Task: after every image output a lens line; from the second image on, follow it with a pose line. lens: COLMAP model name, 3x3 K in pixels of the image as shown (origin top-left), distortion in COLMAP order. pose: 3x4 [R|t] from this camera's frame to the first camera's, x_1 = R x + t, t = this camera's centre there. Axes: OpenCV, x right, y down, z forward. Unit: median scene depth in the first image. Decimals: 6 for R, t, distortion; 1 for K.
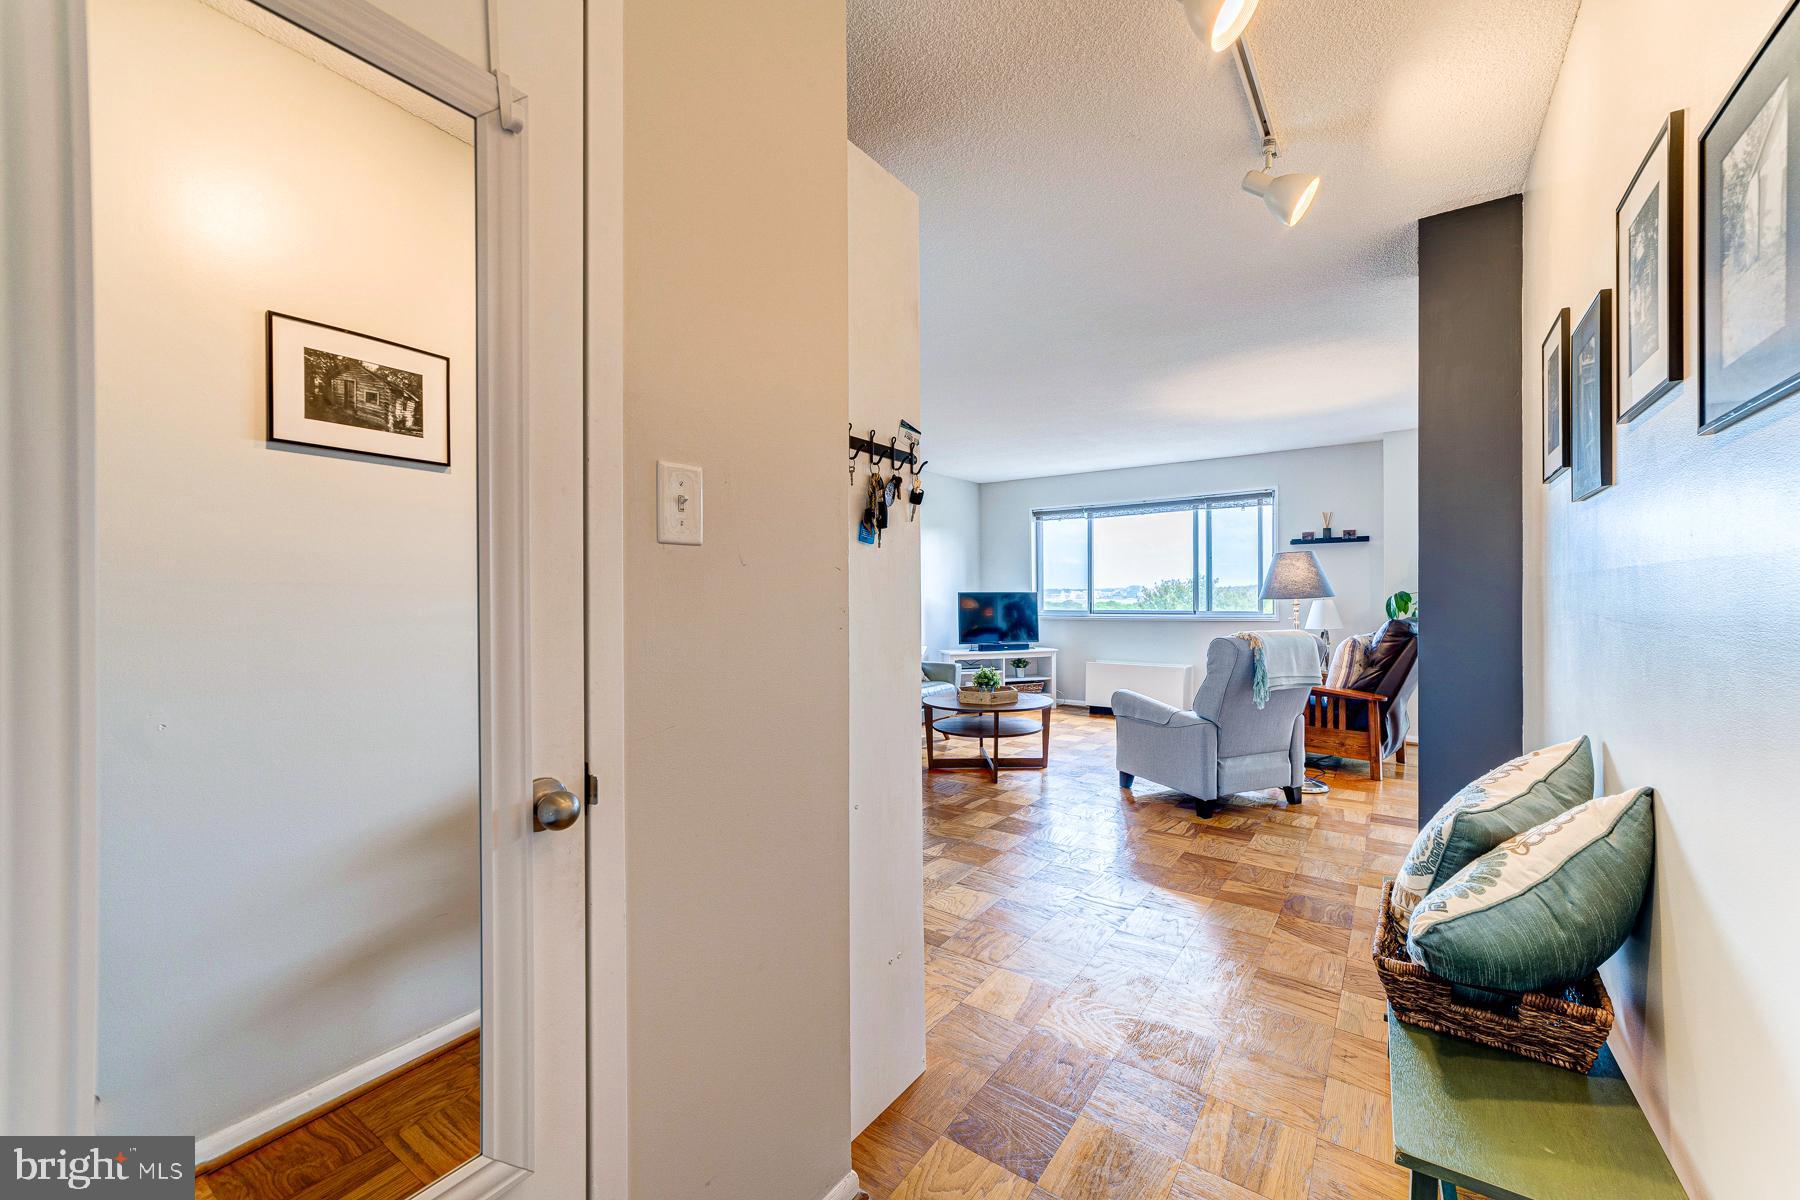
lens RADIAL K [[701.9, 0, 927.6], [0, 701.9, 597.6], [0, 0, 1]] dist [-0.003575, 0.005586]
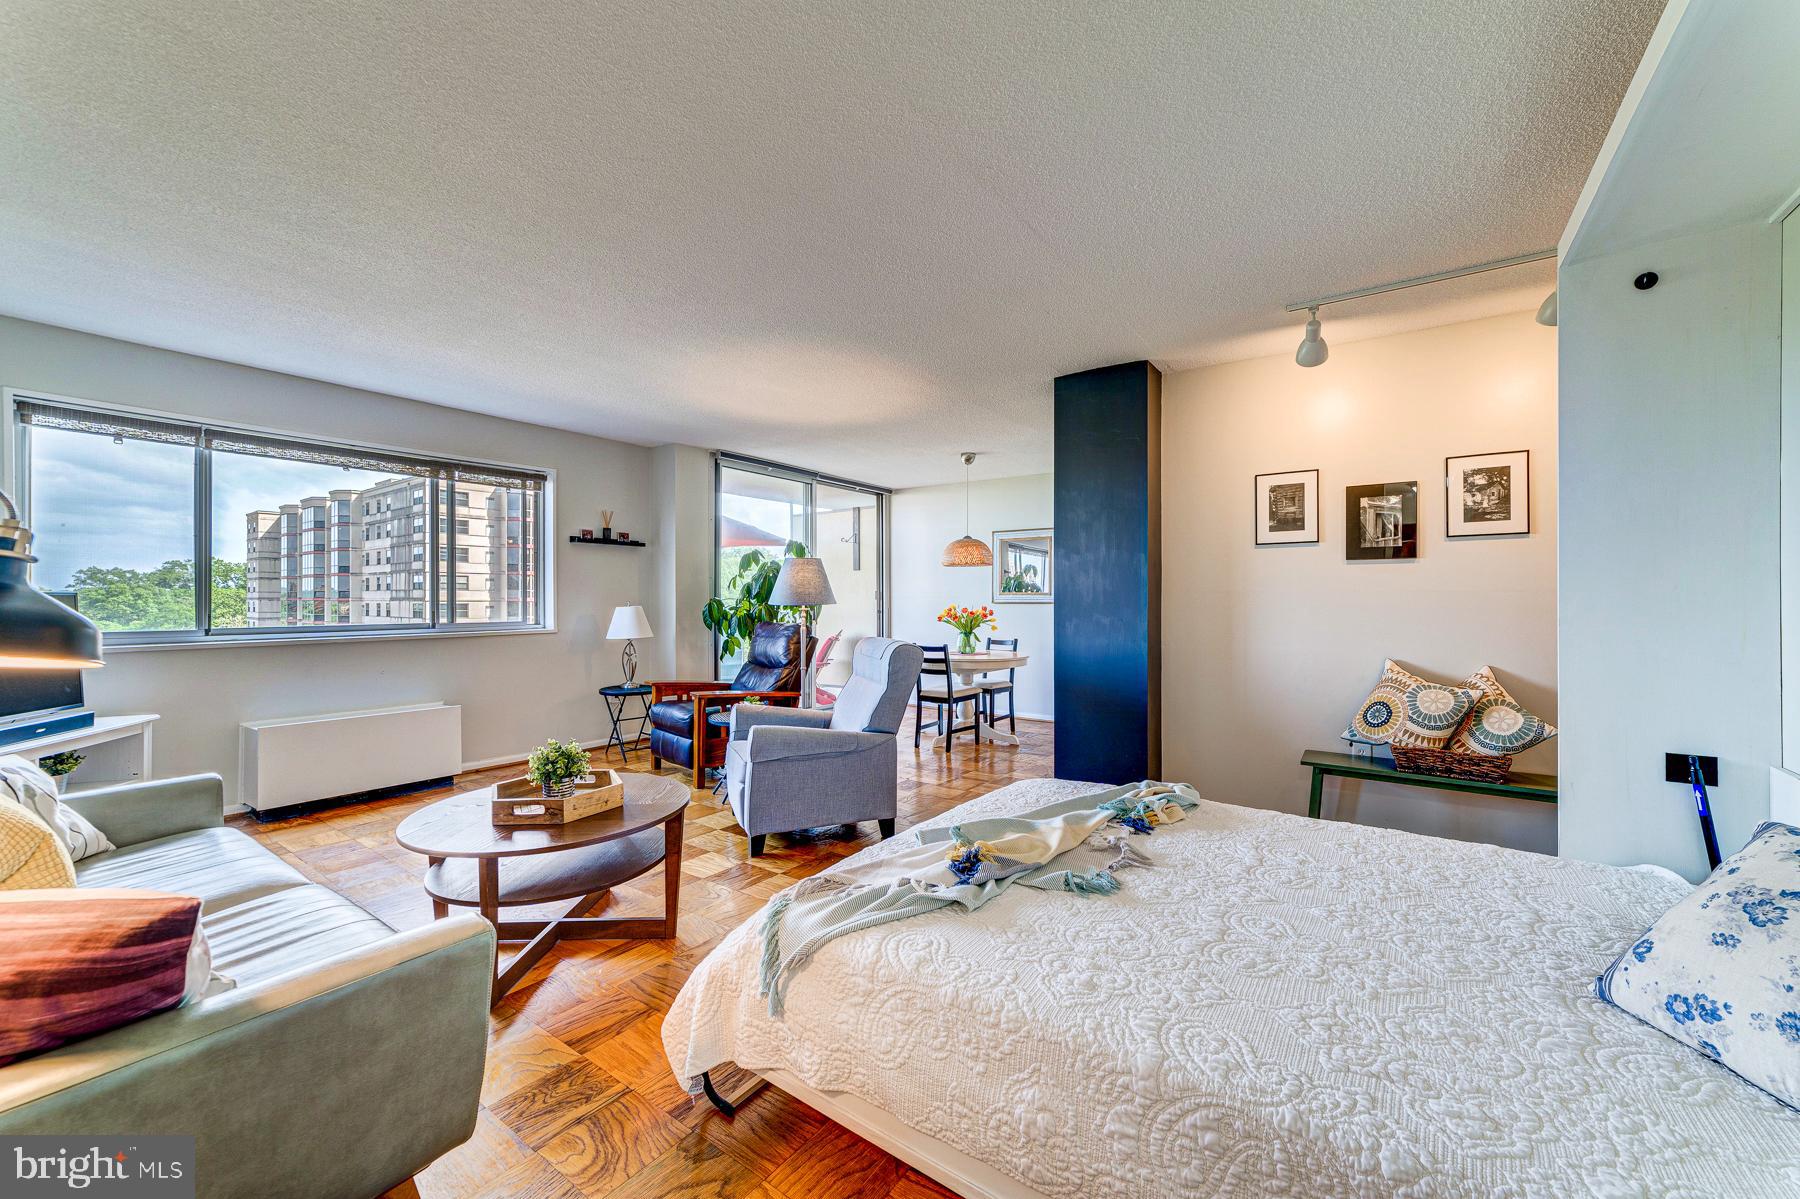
lens RADIAL K [[701.9, 0, 908.8], [0, 701.9, 602.0], [0, 0, 1]] dist [-0.003575, 0.005586]
pose [[0.017558, 0.002338, 0.999843, -0.456761], [0.001556, 0.999996, -0.002365, 0.000708], [-0.999845, 0.001597, 0.017554, 0.790838]]
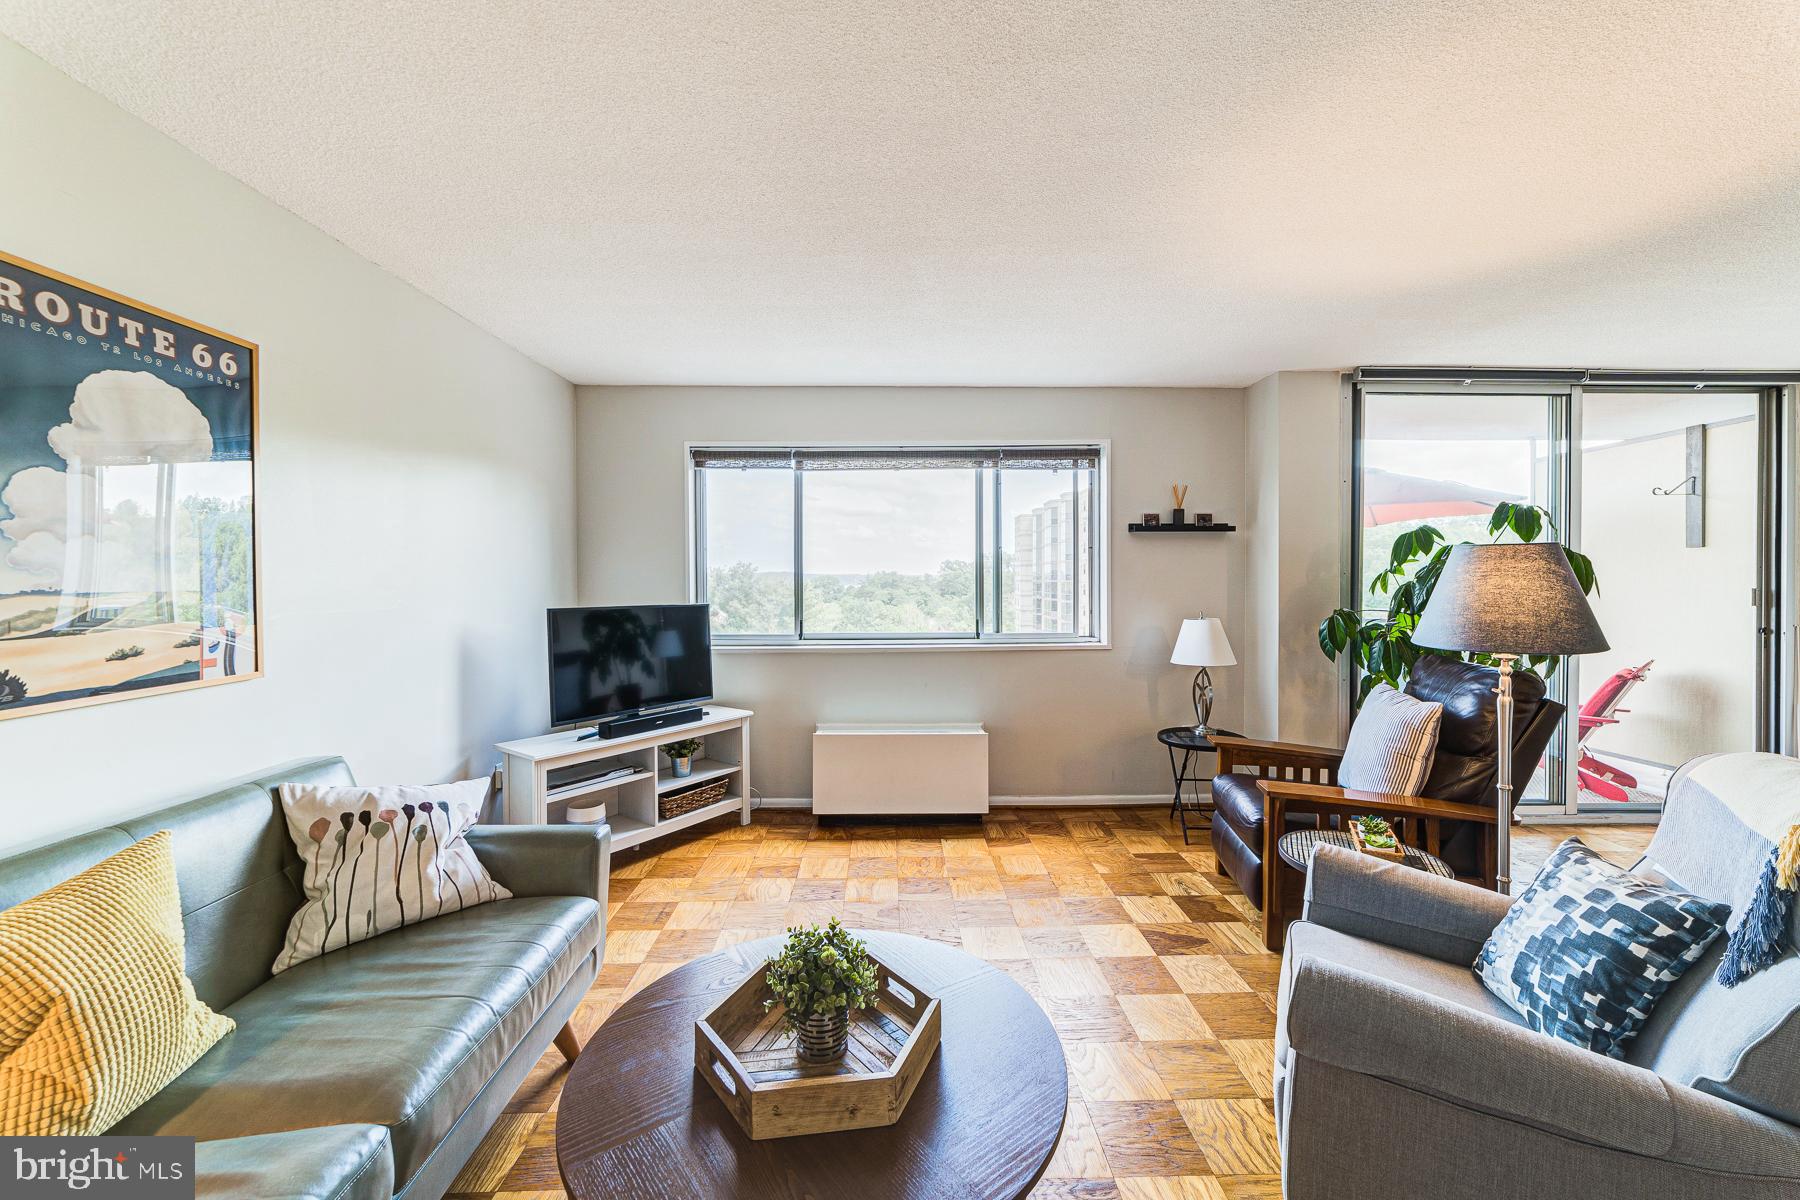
lens RADIAL K [[701.9, 0, 903.3], [0, 701.9, 589.0], [0, 0, 1]] dist [-0.003575, 0.005586]
pose [[0.807120, -0.002890, 0.590380, -0.055289], [-0.001608, 0.999974, 0.007094, -0.036426], [-0.590385, -0.006675, 0.807094, 0.821301]]
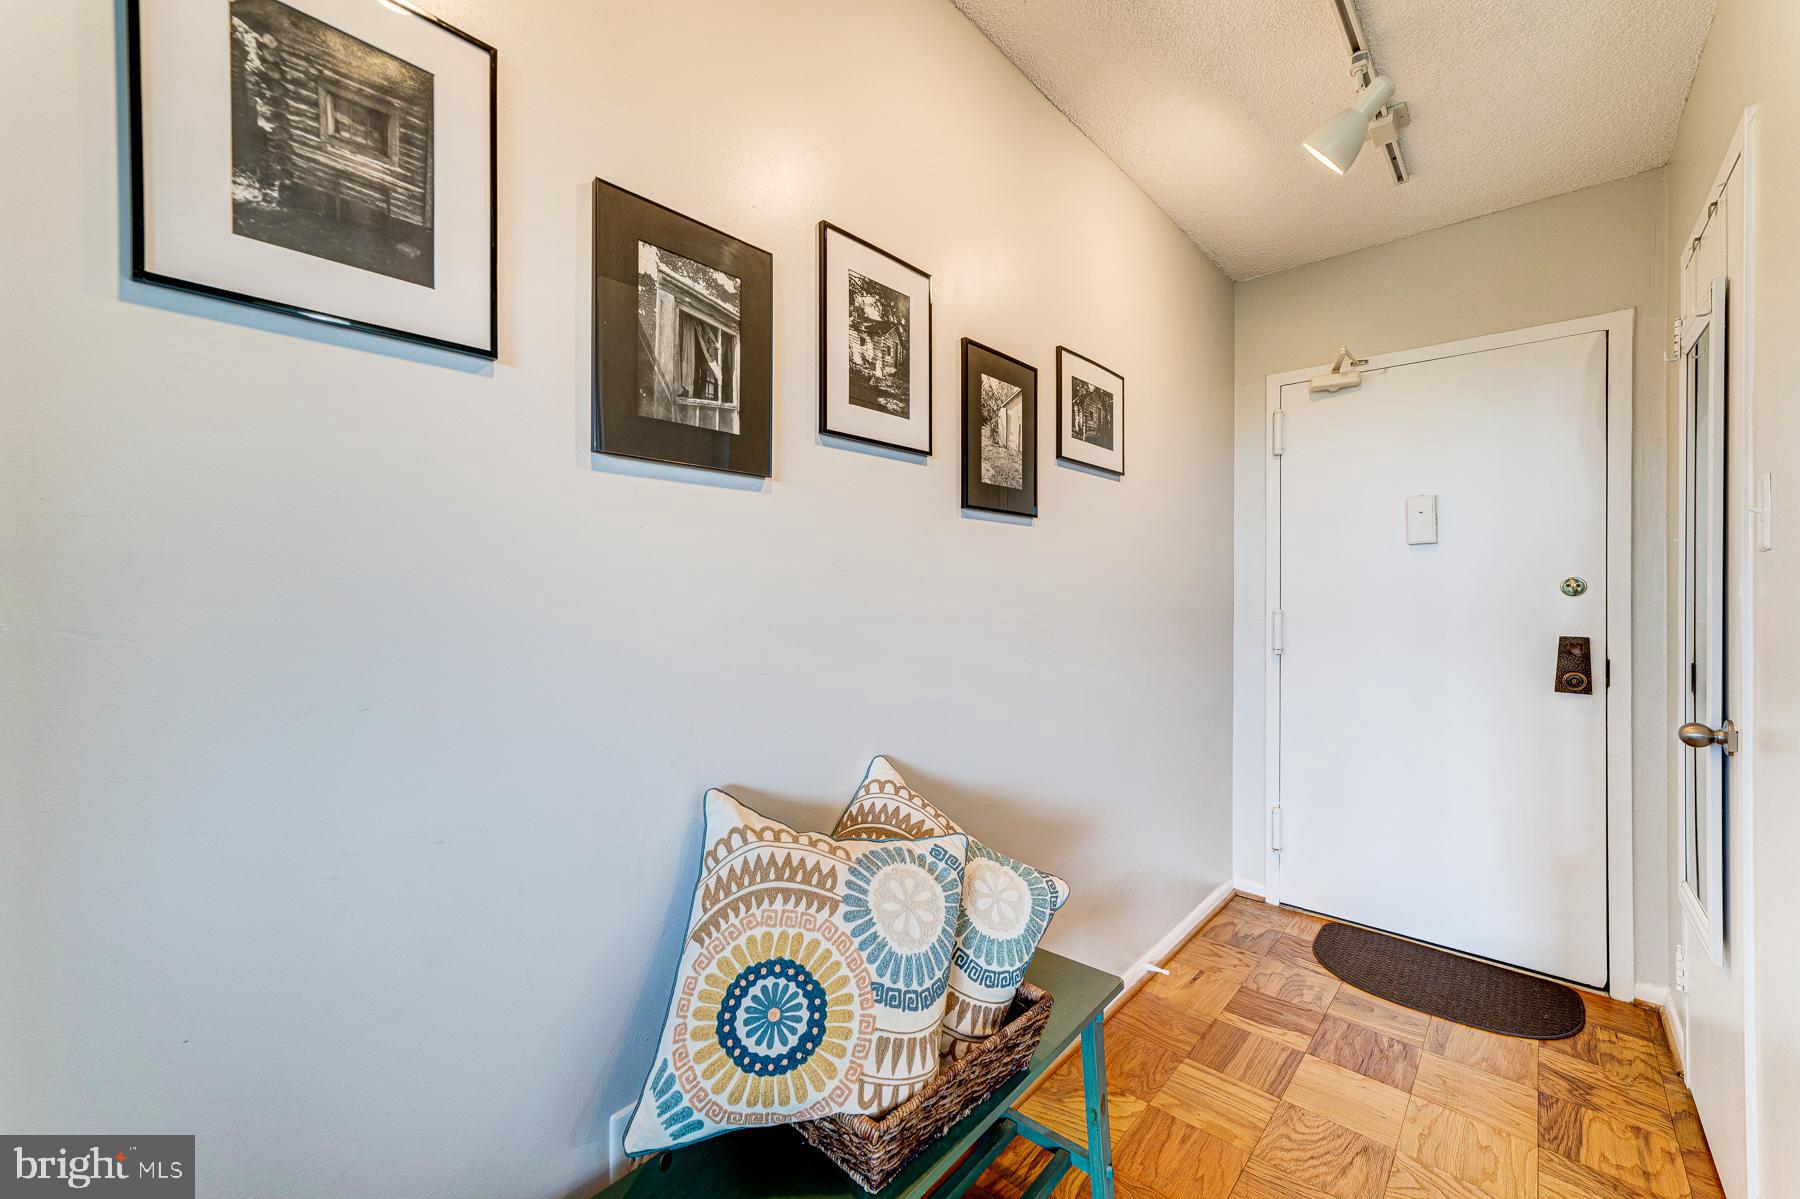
lens RADIAL K [[701.9, 0, 937.0], [0, 701.9, 589.8], [0, 0, 1]] dist [-0.003575, 0.005586]
pose [[-0.993045, 0.000957, 0.117733, 0.182870], [0.001111, 0.999999, 0.001246, -0.005575], [-0.117732, 0.001368, -0.993044, 0.523254]]
